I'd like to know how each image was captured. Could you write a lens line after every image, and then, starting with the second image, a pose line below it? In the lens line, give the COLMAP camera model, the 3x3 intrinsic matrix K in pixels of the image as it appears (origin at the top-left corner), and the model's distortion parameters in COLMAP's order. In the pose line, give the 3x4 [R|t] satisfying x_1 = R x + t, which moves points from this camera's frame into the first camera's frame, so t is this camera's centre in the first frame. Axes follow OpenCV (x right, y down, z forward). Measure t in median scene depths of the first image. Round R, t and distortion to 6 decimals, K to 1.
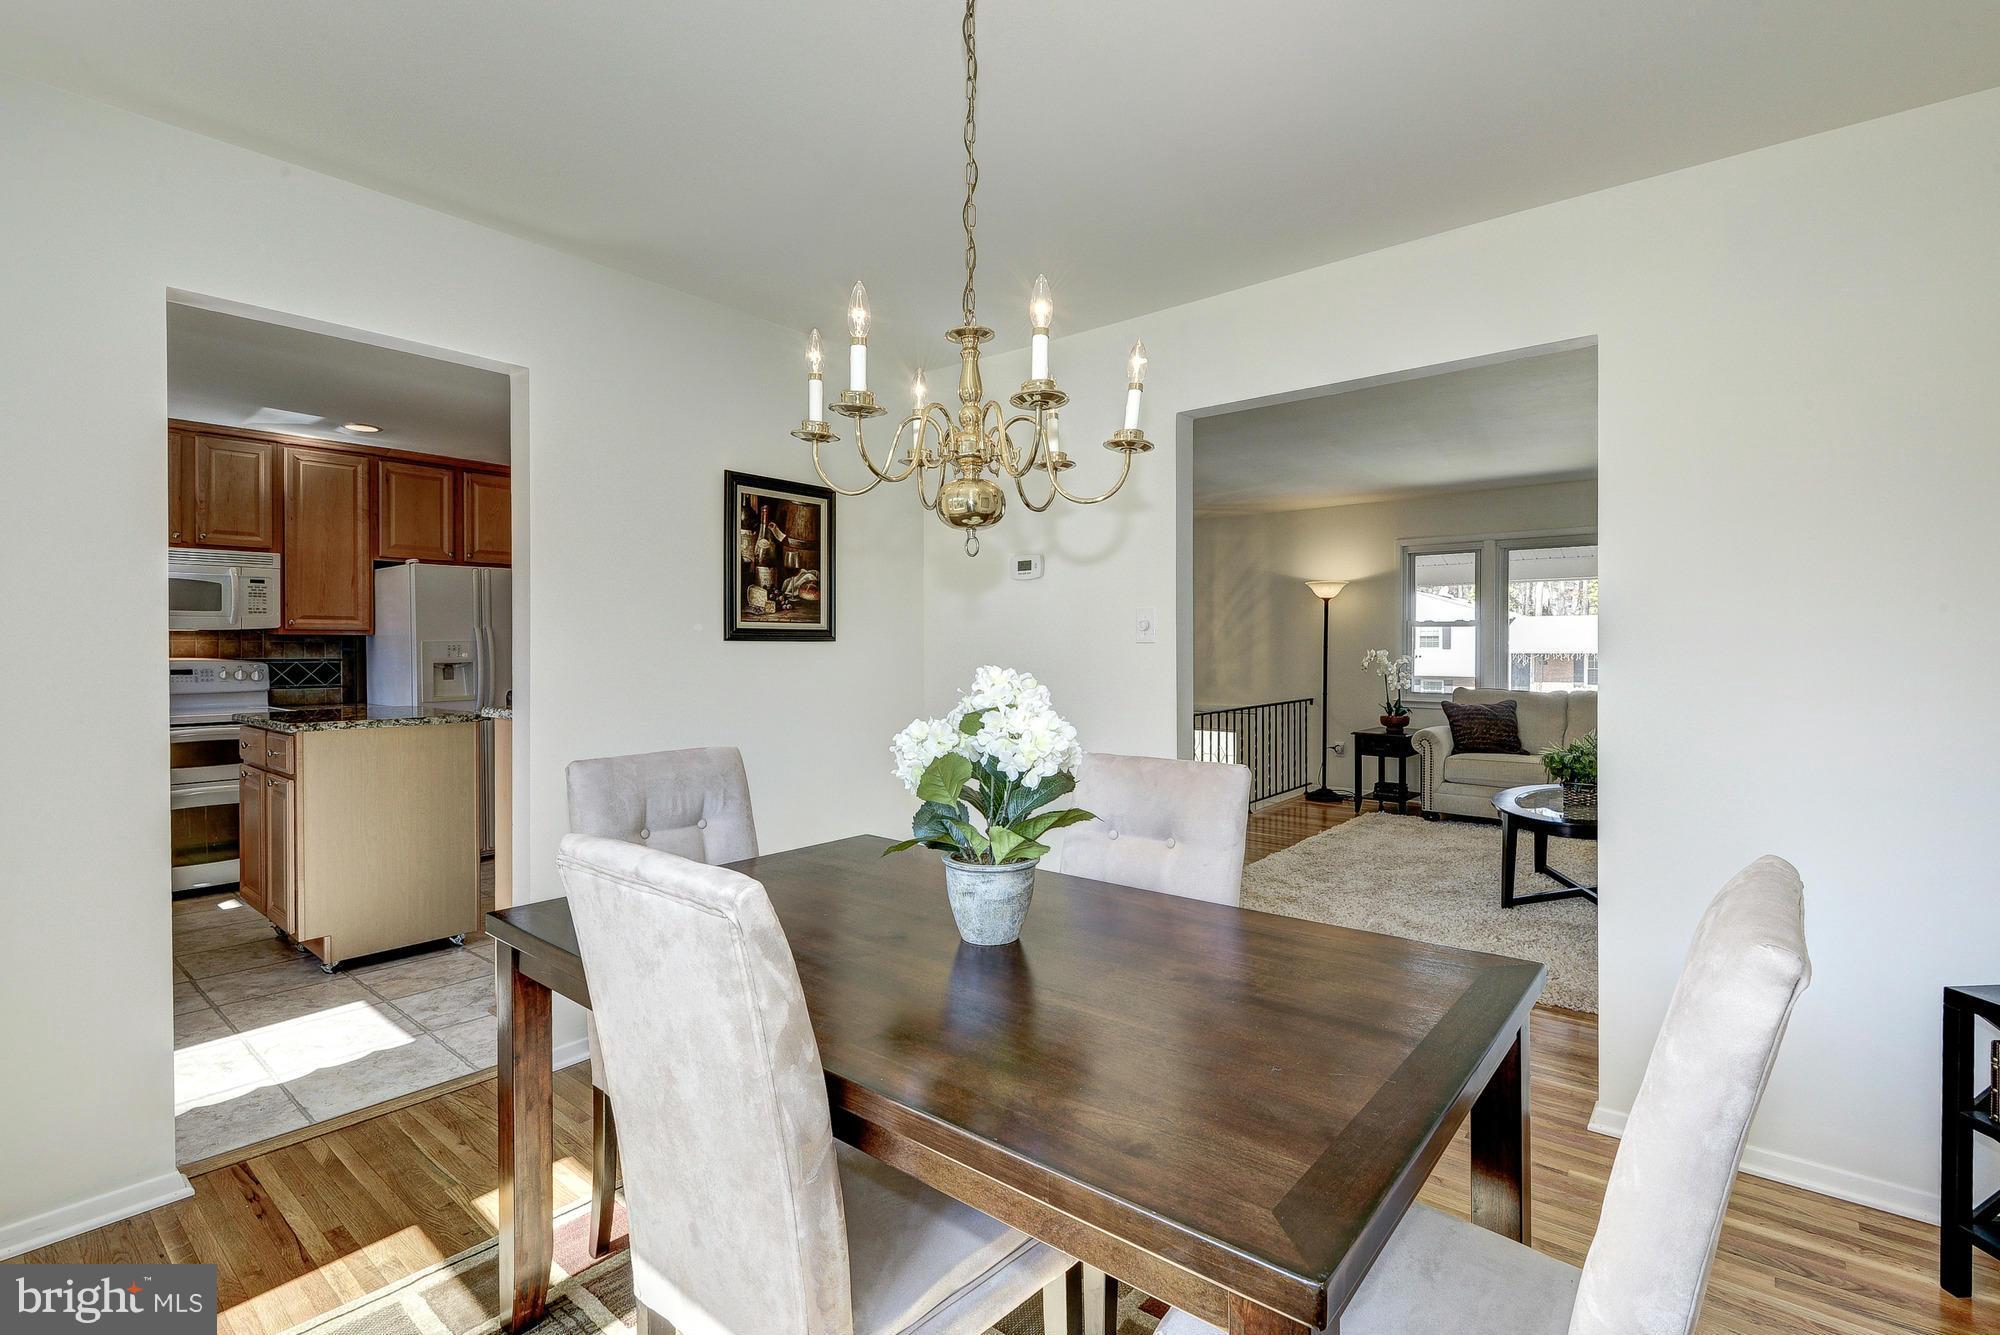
lens RADIAL K [[921.4, 0, 998.1], [0, 921.4, 654.3], [0, 0, 1]] dist [0.003923, -0.000713]
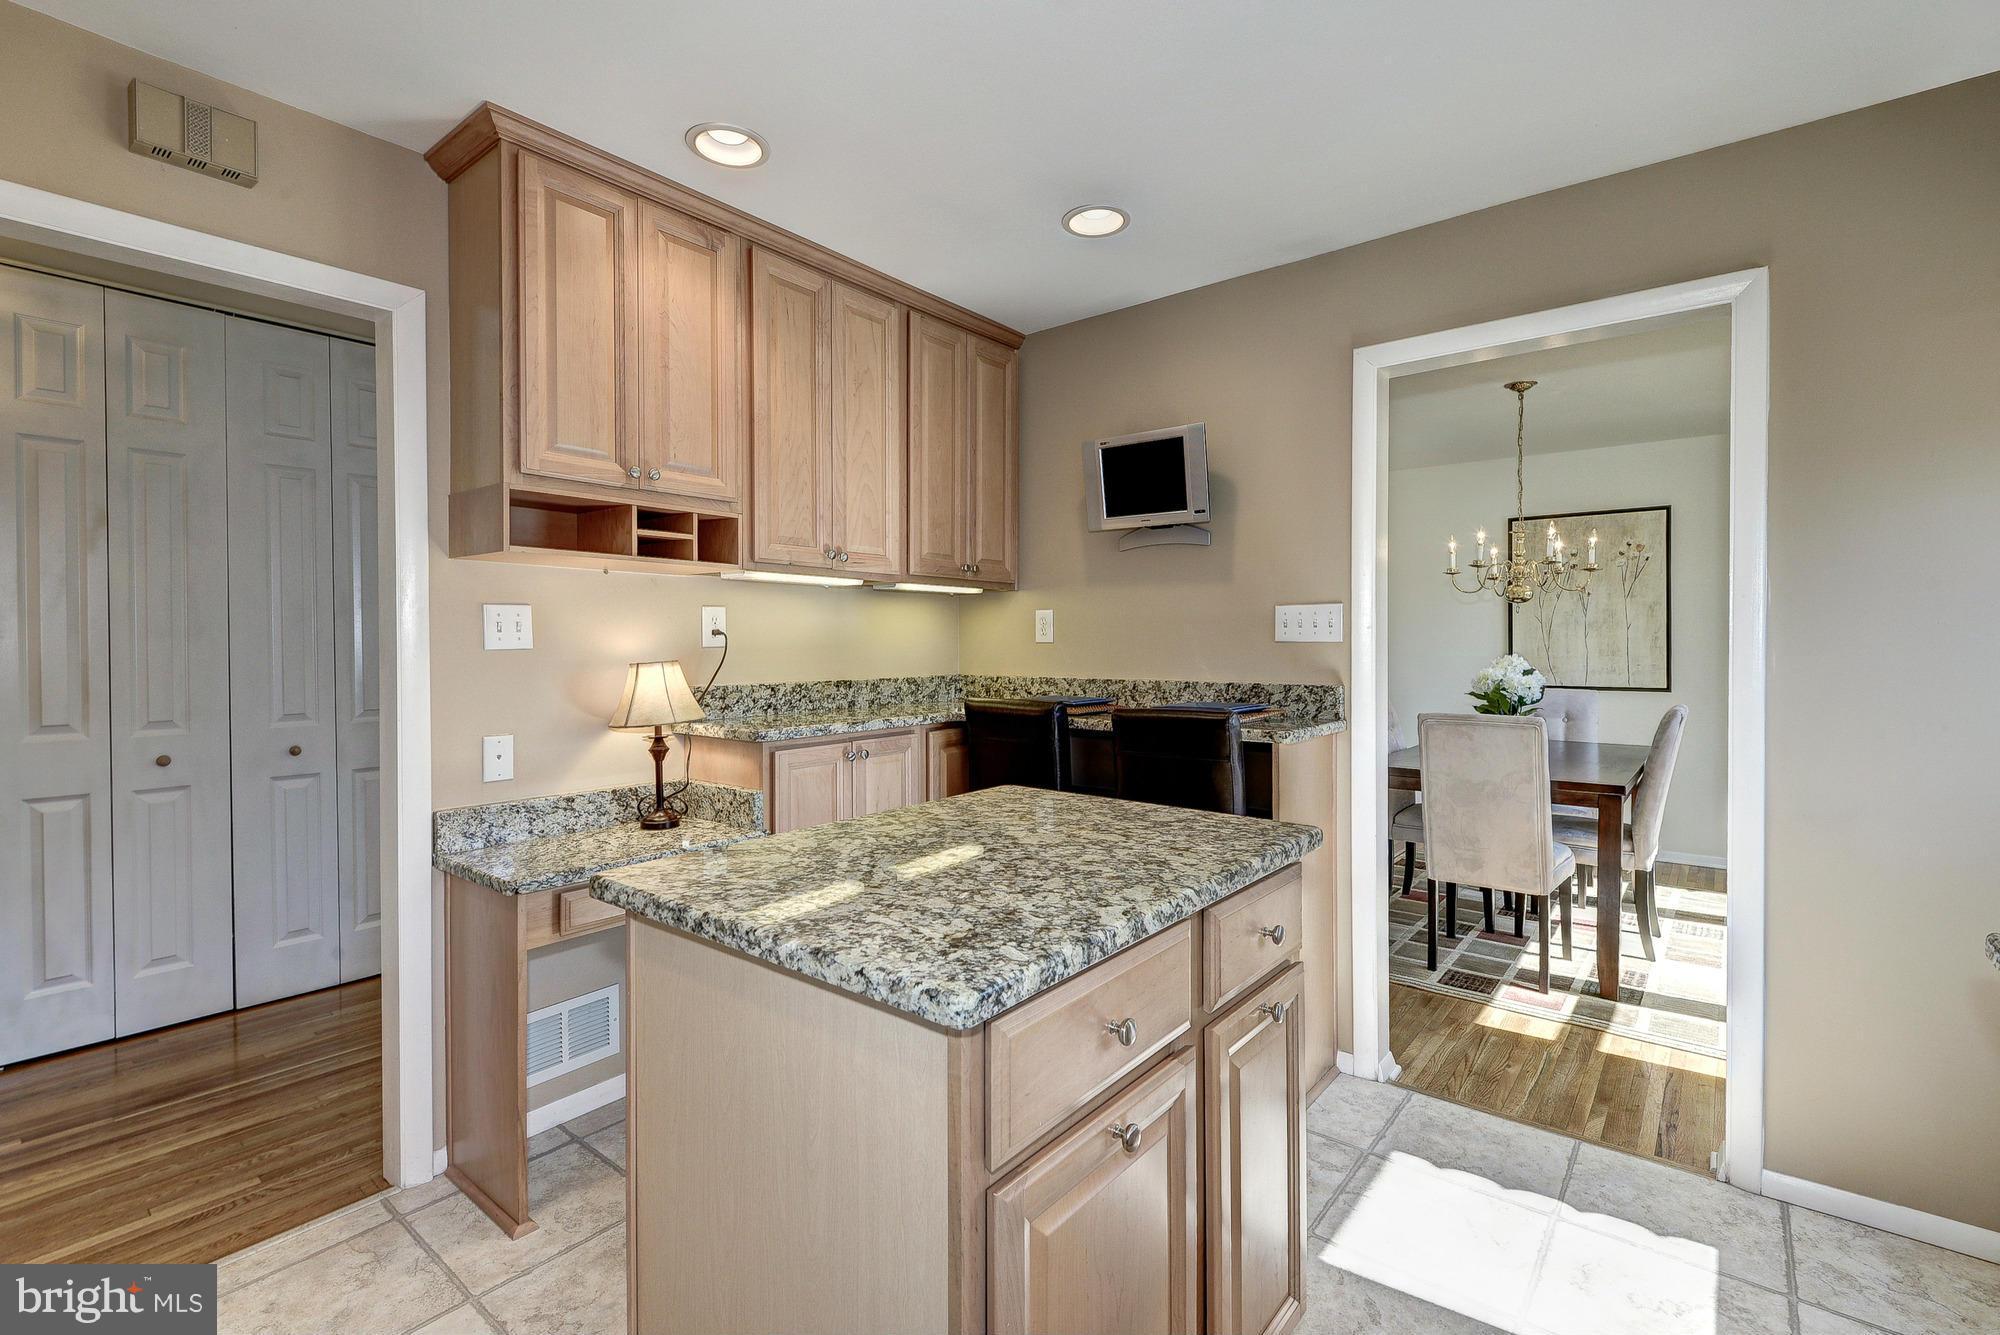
lens RADIAL K [[921.4, 0, 967.8], [0, 921.4, 651.5], [0, 0, 1]] dist [0.003923, -0.000713]
pose [[-0.011742, -0.011236, 0.999868, -0.815515], [0.013059, 0.999850, 0.011389, -0.012259], [-0.999846, 0.013191, -0.011594, 0.791159]]
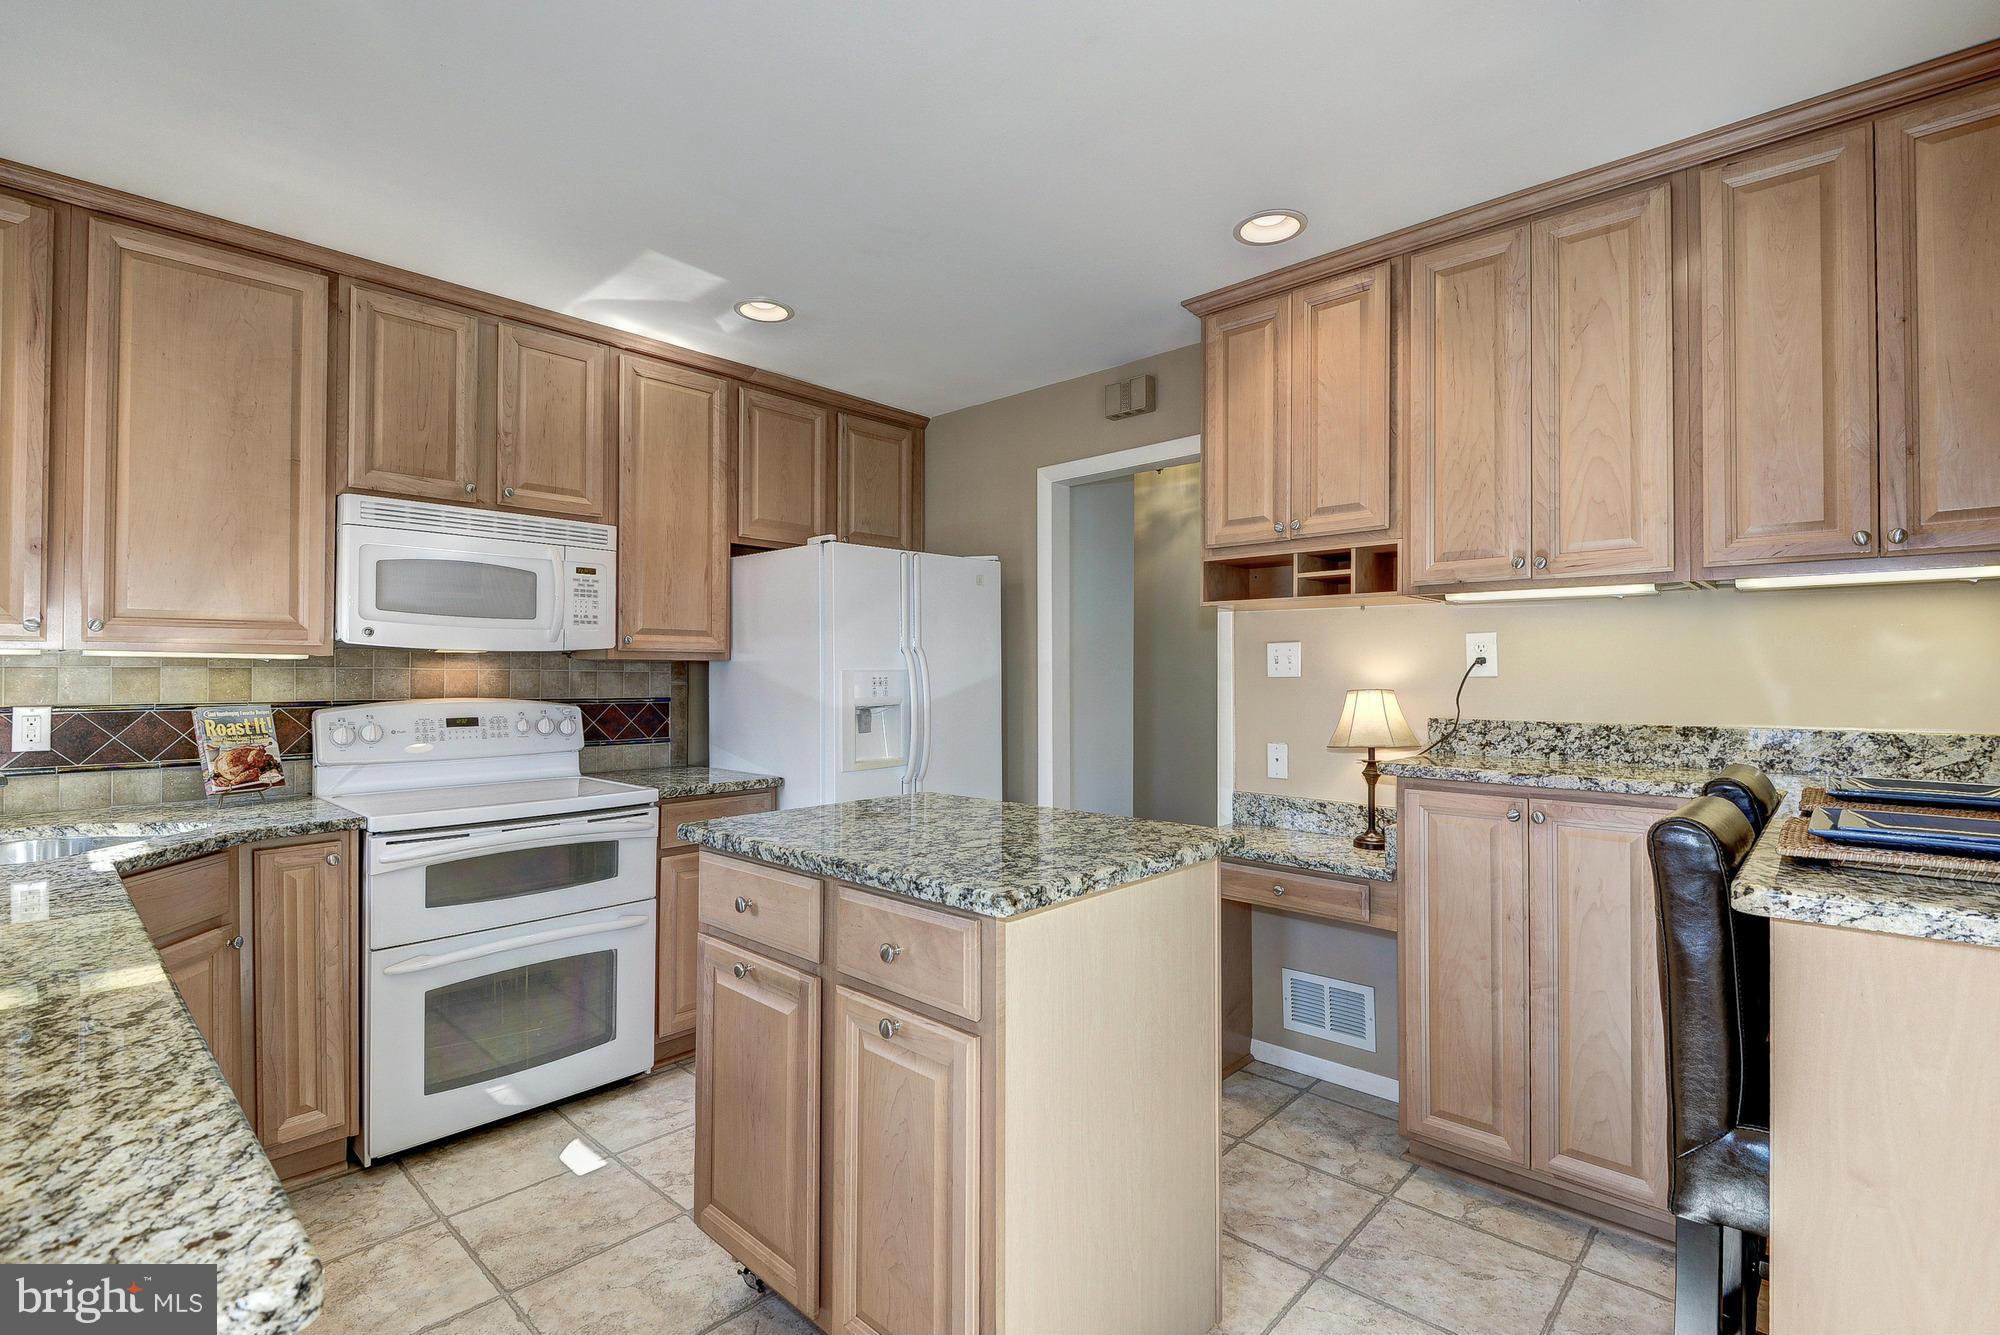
lens RADIAL K [[921.4, 0, 1014.4], [0, 921.4, 664.5], [0, 0, 1]] dist [0.003923, -0.000713]
pose [[0.998983, 0.001403, -0.045066, -0.486749], [-0.002318, 0.999792, -0.020272, -0.006588], [0.045028, 0.020356, 0.998778, 0.406842]]
